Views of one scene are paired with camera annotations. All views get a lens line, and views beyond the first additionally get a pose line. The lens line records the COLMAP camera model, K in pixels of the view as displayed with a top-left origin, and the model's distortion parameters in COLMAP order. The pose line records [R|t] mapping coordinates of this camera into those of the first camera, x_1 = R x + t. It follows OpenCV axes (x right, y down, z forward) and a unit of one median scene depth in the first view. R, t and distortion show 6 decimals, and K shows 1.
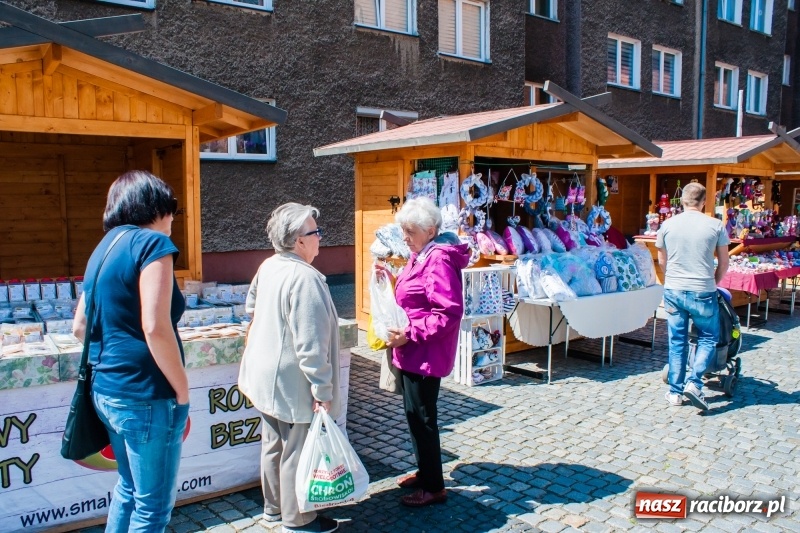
lens RADIAL K [[642.4, 0, 361.6], [0, 642.4, 279.6], [0, 0, 1]] dist [-0.154588, 0.118062]
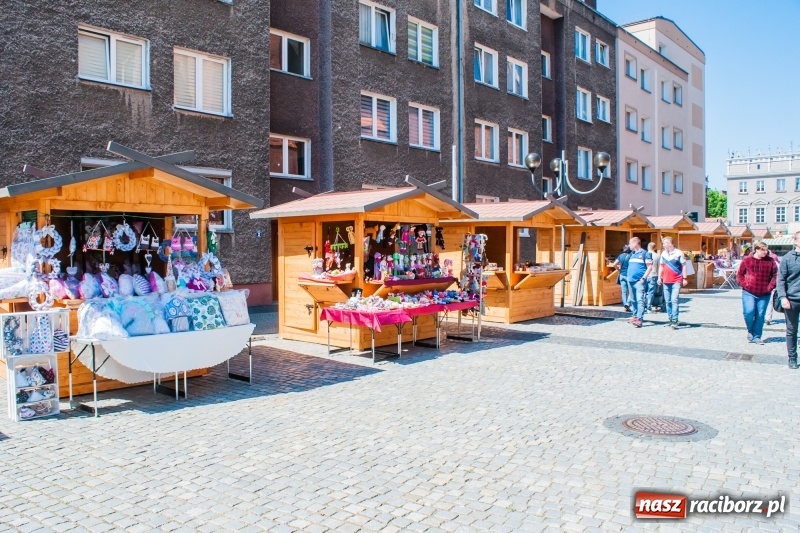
lens RADIAL K [[649.0, 0, 396.2], [0, 649.0, 271.3], [0, 0, 1]] dist [-0.156232, 0.145641]
pose [[0.971698, -0.008870, 0.236058, 0.250031], [0.028858, 0.996267, -0.081356, 0.008434], [-0.234455, 0.085865, 0.968327, -0.086517]]
